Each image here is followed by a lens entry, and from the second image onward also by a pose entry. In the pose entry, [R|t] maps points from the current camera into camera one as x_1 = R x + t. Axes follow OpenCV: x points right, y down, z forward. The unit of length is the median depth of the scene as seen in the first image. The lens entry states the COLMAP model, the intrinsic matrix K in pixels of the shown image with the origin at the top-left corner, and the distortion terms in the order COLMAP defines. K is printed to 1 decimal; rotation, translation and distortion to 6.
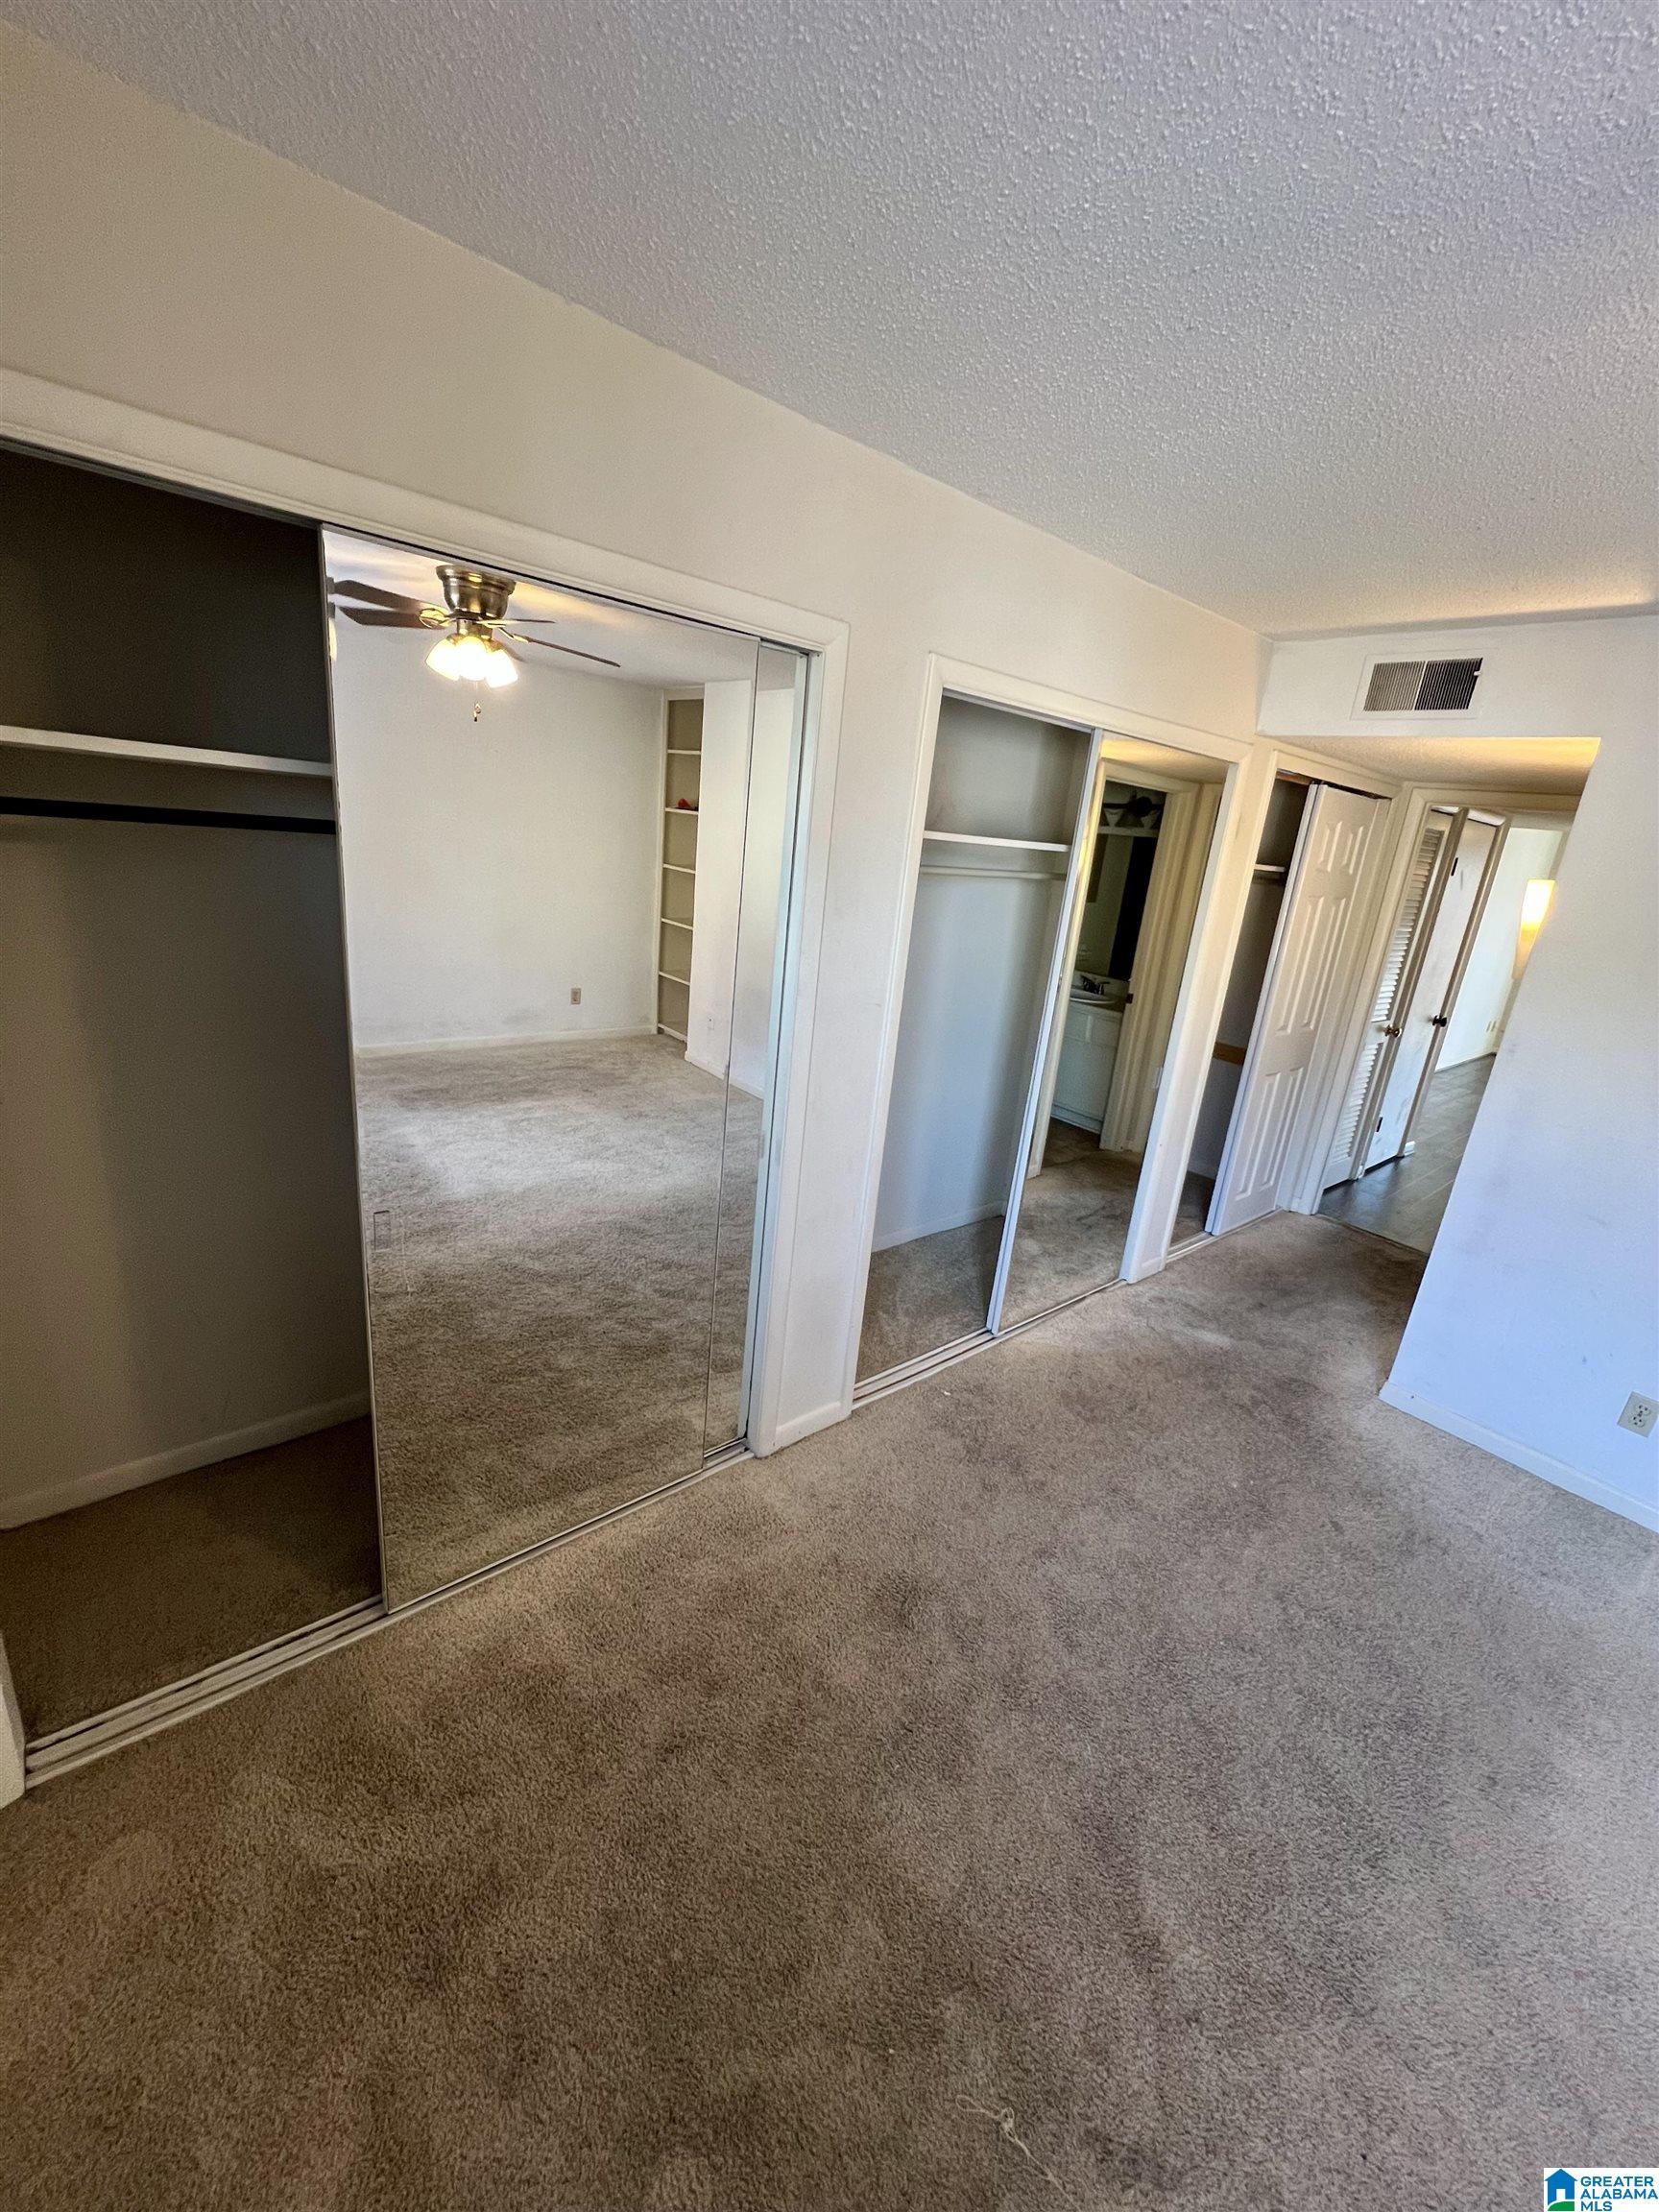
lens RADIAL K [[892.7, 0, 823.4], [0, 892.7, 1098.5], [0, 0, 1]] dist [-0.002227, 0.000117]
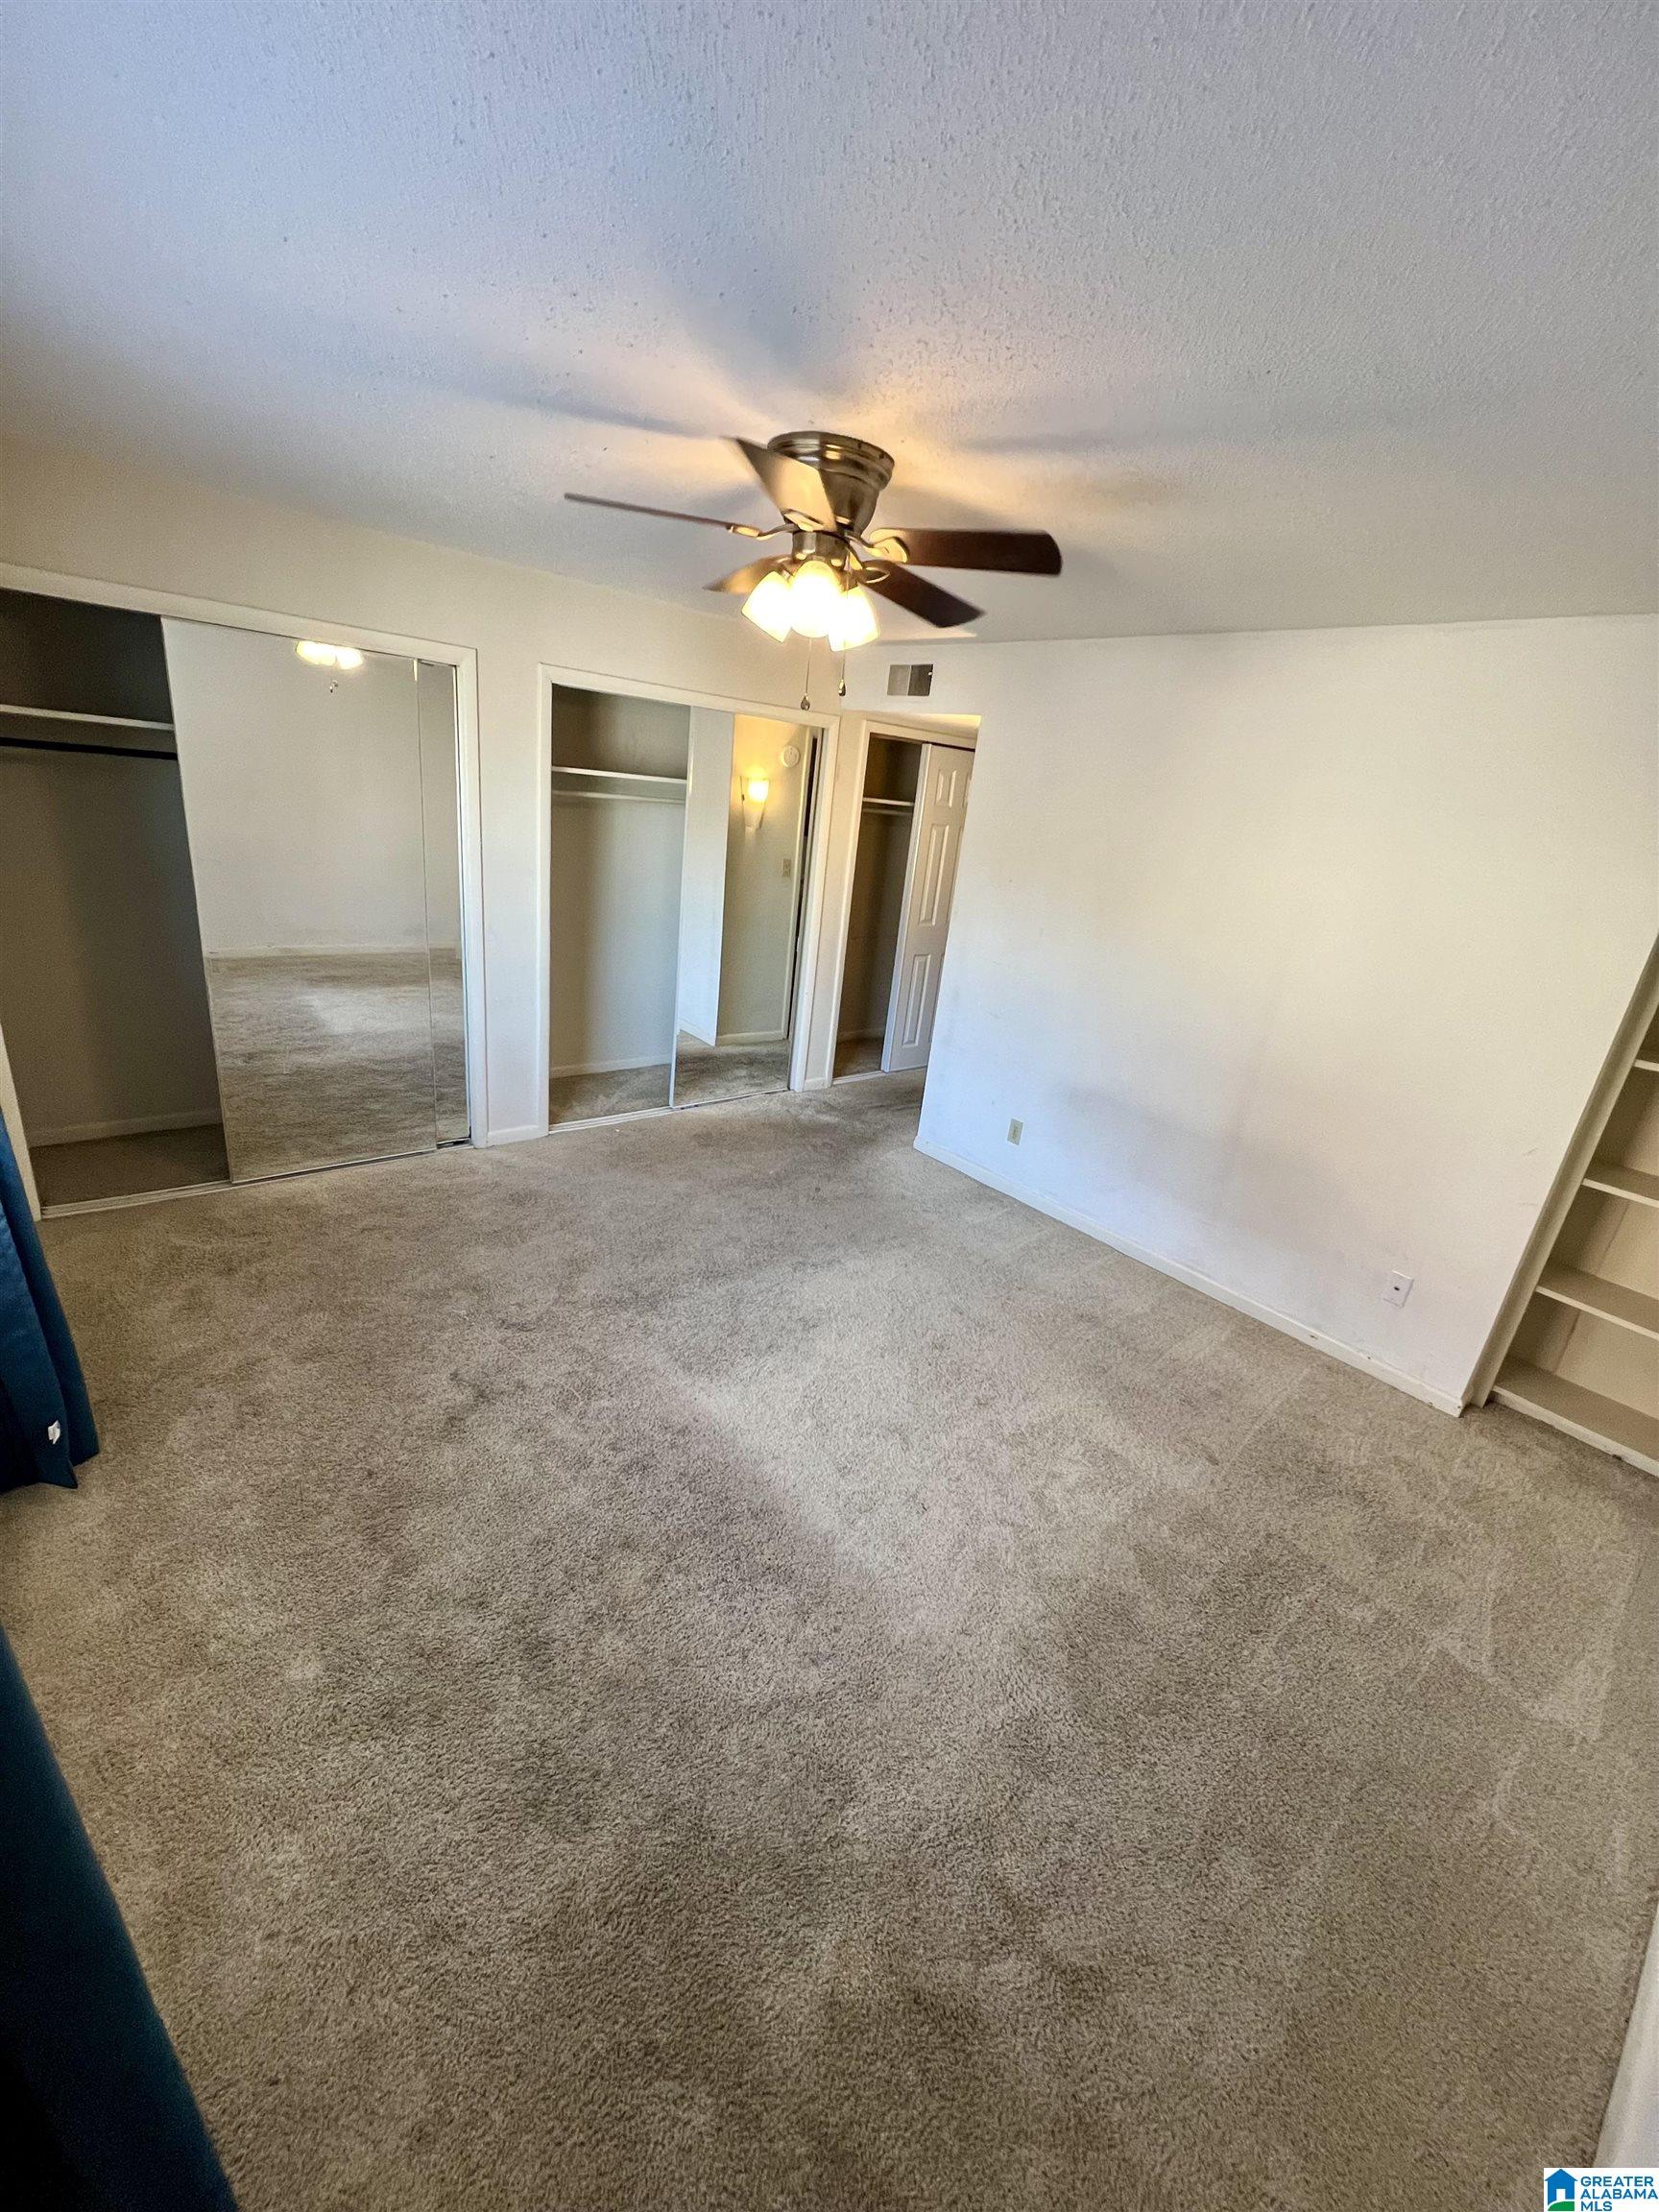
lens RADIAL K [[892.7, 0, 836.5], [0, 892.7, 1110.5], [0, 0, 1]] dist [-0.002227, 0.000117]
pose [[0.999917, 0.007049, 0.010801, 0.530907], [-0.007568, 0.998779, 0.048818, 0.222805], [-0.010444, -0.048896, 0.998749, -0.614798]]
